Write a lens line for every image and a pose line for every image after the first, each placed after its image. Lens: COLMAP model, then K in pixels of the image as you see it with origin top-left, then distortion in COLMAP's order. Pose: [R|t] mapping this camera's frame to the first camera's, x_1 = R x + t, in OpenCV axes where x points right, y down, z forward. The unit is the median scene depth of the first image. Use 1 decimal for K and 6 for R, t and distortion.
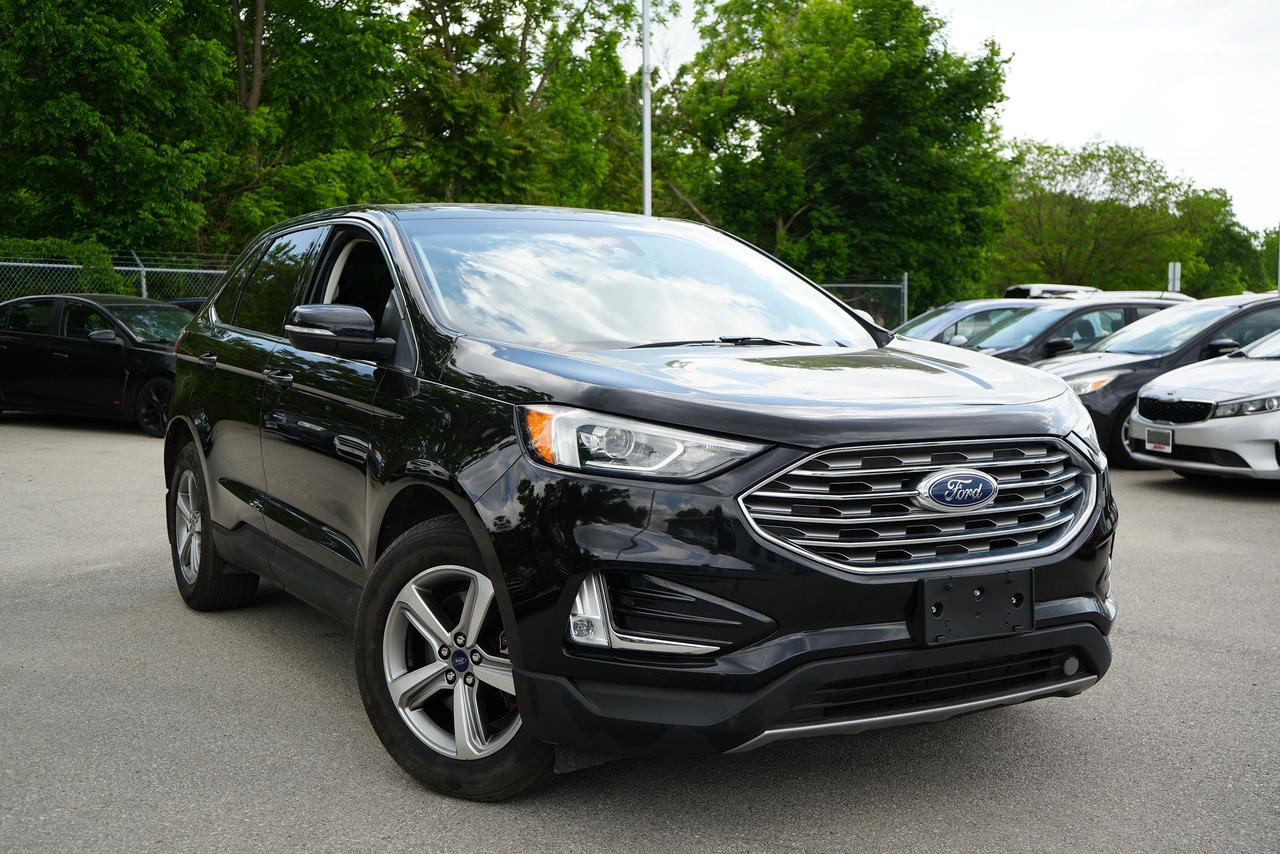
lens RADIAL K [[1485.9, 0, 640.0], [0, 1485.9, 427.0], [0, 0, 1]] dist [-0.019868, 0.002742]
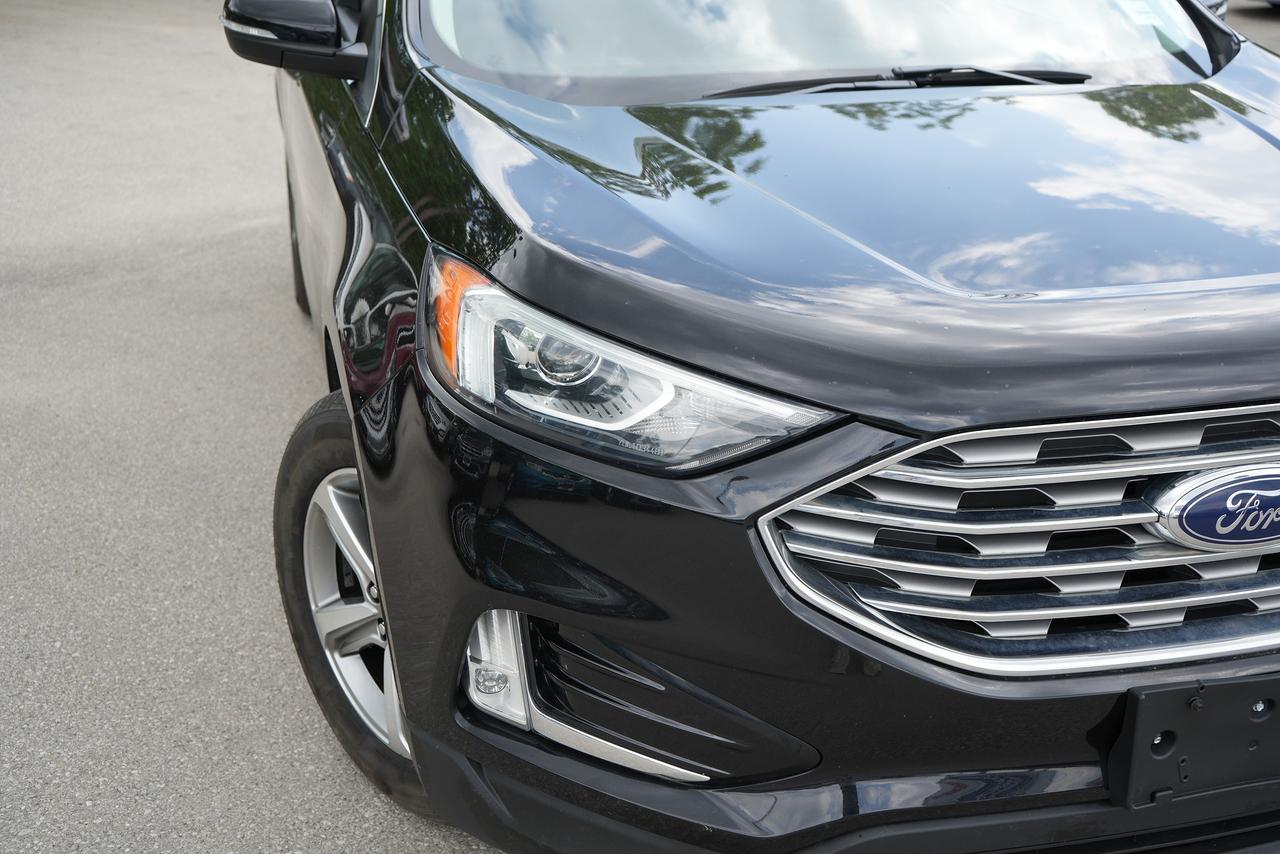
lens RADIAL K [[1434.0, 0, 640.0], [0, 1434.0, 427.0], [0, 0, 1]] dist [0.012227, -0.016706]
pose [[0.965919, 0.103078, -0.237434, 0.121695], [-0.024507, 0.949585, 0.312551, -0.115196], [0.257681, -0.296080, 0.919748, 0.491494]]
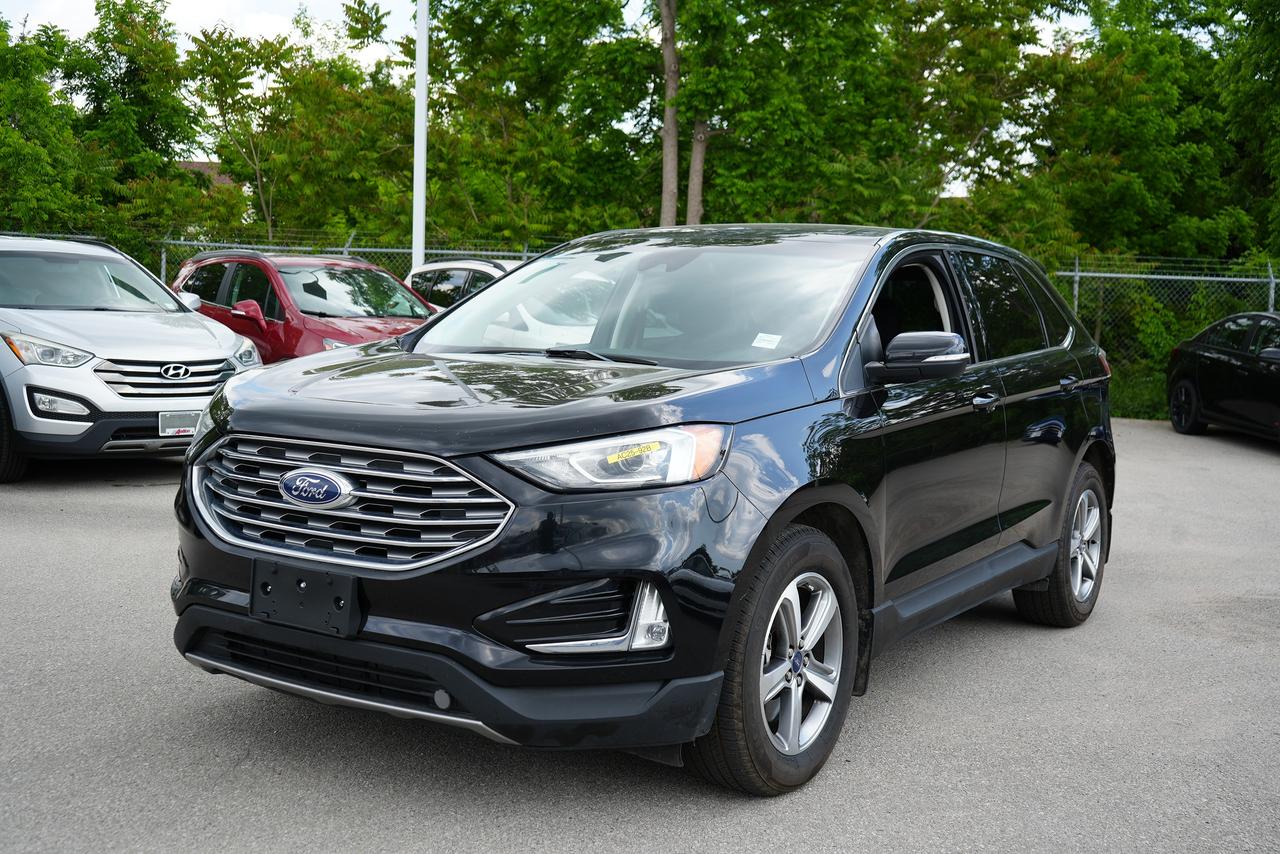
lens RADIAL K [[1487.5, 0, 640.6], [0, 1487.5, 374.1], [0, 0, 1]] dist [0.014194, 0.032286]
pose [[0.454468, 0.055278, -0.889046, 1.197476], [-0.098045, 0.995113, 0.011754, -0.071261], [0.885351, 0.081824, 0.457666, 0.661166]]
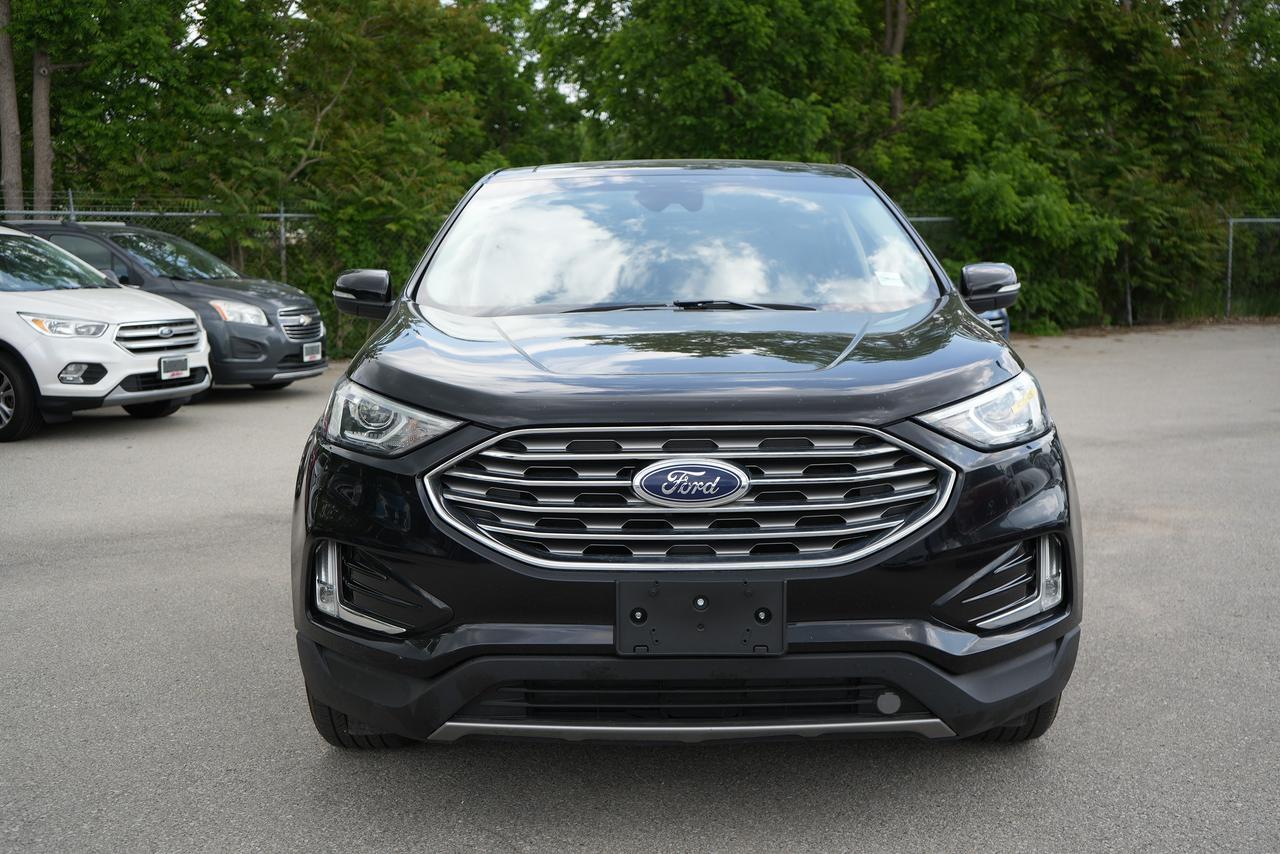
lens RADIAL K [[1468.9, 0, 640.0], [0, 1468.9, 427.0], [0, 0, 1]] dist [0.003455, 0.033376]
pose [[0.859591, 0.044083, -0.509077, 0.585133], [-0.023241, 0.998614, 0.047231, -0.028203], [0.510454, -0.028768, 0.859424, 0.229226]]
